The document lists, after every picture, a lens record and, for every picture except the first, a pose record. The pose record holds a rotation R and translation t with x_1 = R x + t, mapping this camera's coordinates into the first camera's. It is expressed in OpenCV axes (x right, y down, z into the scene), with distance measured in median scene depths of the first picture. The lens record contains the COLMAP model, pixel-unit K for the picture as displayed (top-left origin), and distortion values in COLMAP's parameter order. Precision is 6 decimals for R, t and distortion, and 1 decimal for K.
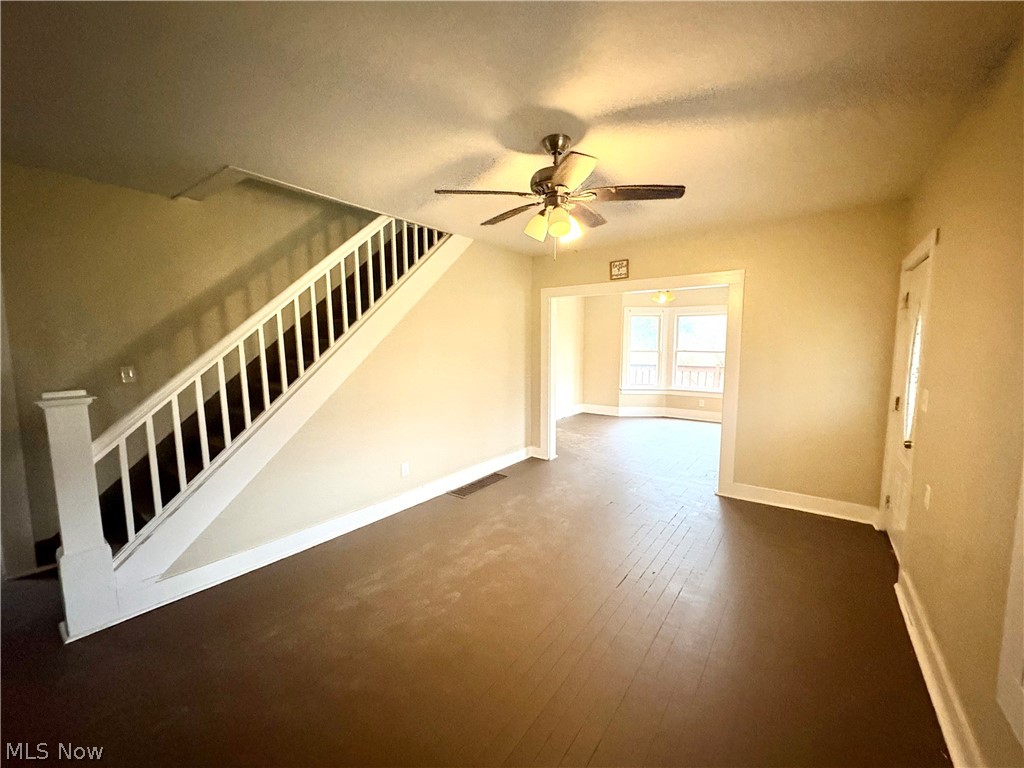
lens RADIAL K [[411.6, 0, 511.2], [0, 411.6, 388.1], [0, 0, 1]] dist [0.005225, 0.000677]
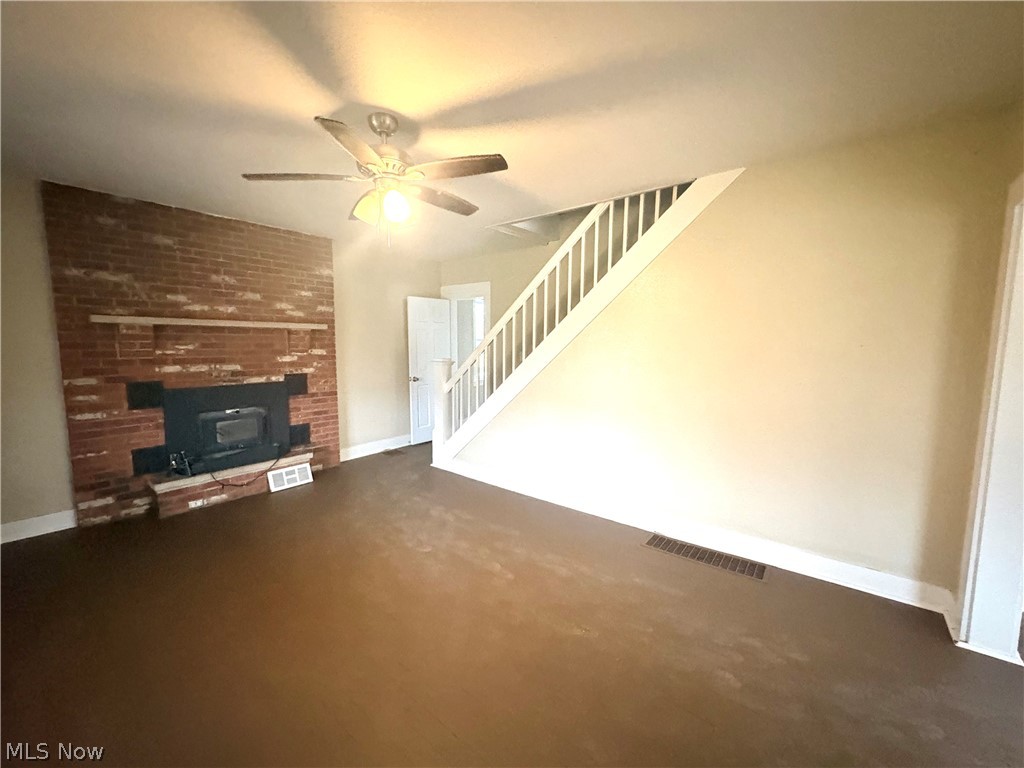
lens RADIAL K [[411.6, 0, 508.3], [0, 411.6, 386.3], [0, 0, 1]] dist [0.005225, 0.000677]
pose [[-0.046537, 0.107292, -0.993138, 0.703873], [-0.110514, 0.987559, 0.111868, -0.083355], [0.992784, 0.114962, -0.034101, 0.878921]]
